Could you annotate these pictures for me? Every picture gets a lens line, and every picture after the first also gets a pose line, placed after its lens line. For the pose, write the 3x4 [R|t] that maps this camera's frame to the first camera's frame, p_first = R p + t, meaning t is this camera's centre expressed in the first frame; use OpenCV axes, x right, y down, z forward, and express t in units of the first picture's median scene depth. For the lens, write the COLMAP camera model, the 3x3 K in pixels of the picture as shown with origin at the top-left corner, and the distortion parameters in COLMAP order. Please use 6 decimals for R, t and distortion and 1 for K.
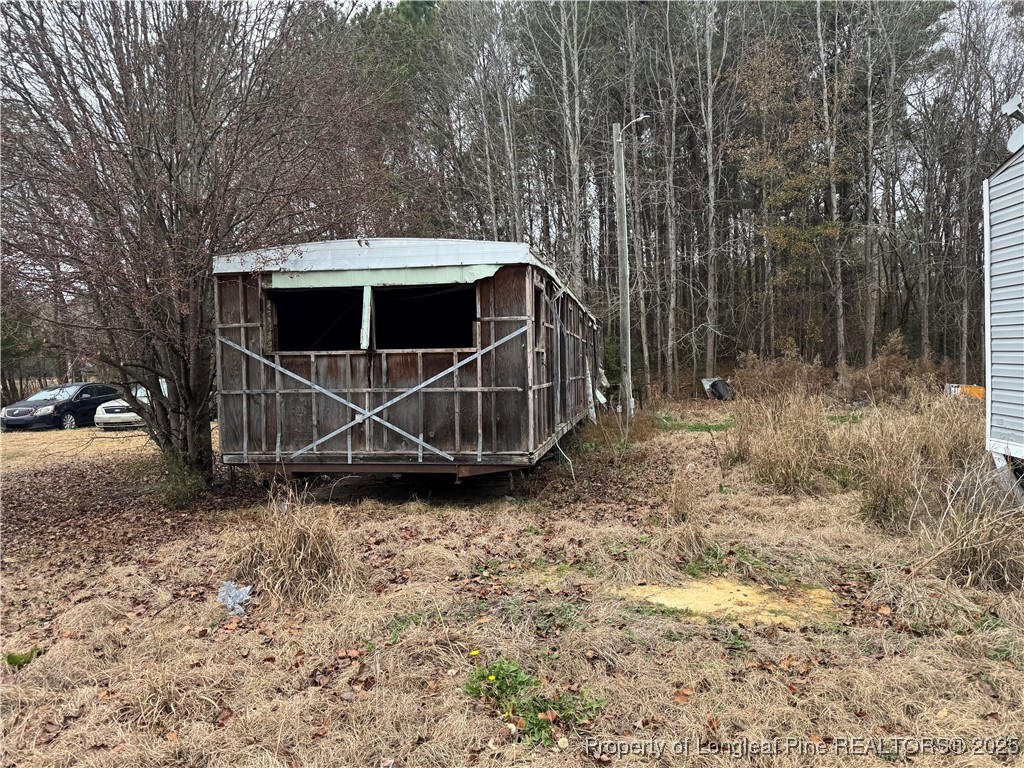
lens RADIAL K [[720.2, 0, 512.1], [0, 720.2, 383.3], [0, 0, 1]] dist [0.035044, -0.035470]
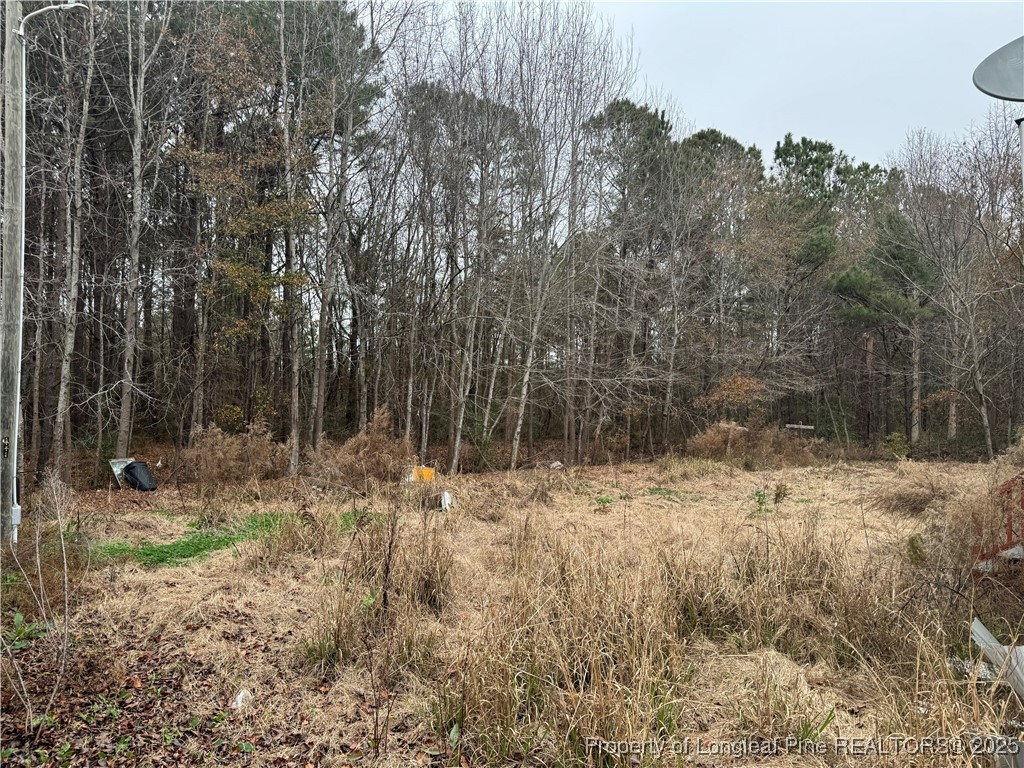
lens RADIAL K [[720.2, 0, 505.9], [0, 720.2, 383.4], [0, 0, 1]] dist [0.035044, -0.035470]
pose [[0.724706, 0.064405, 0.686042, 0.116203], [-0.001057, 0.995725, -0.092361, -0.031406], [-0.689057, 0.066209, 0.721676, 0.480320]]
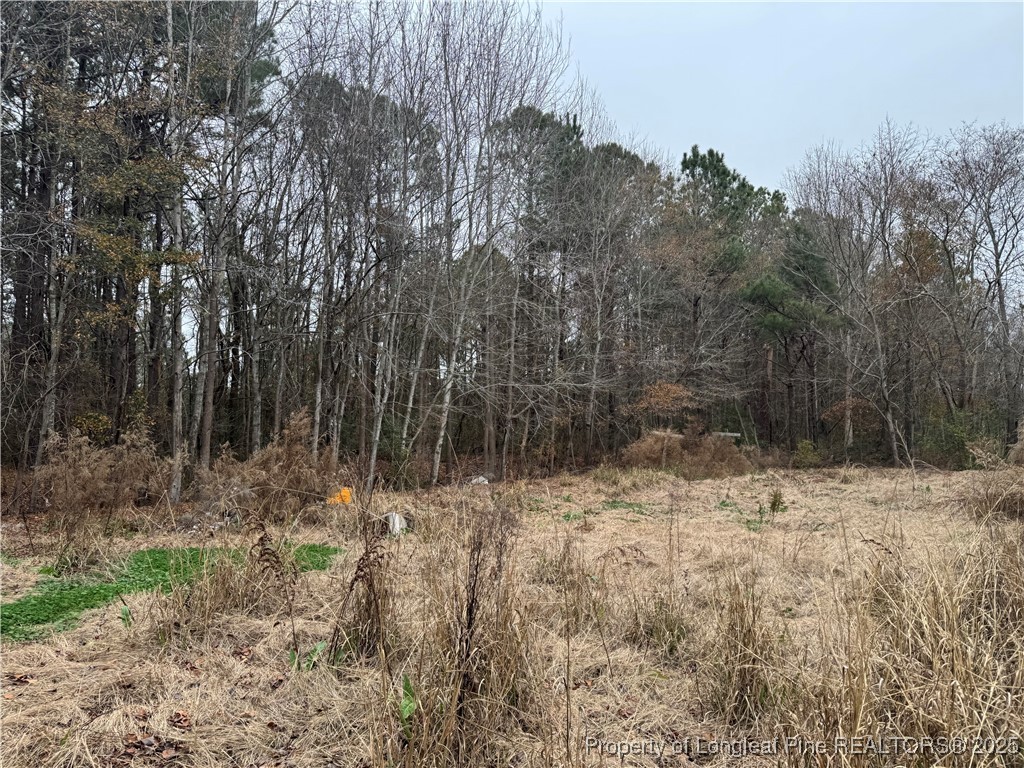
lens RADIAL K [[720.2, 0, 516.7], [0, 720.2, 374.8], [0, 0, 1]] dist [0.035044, -0.035470]
pose [[0.592561, 0.090675, 0.800406, 0.202621], [0.021479, 0.991512, -0.128225, -0.014769], [-0.805239, 0.093173, 0.585584, 0.756993]]
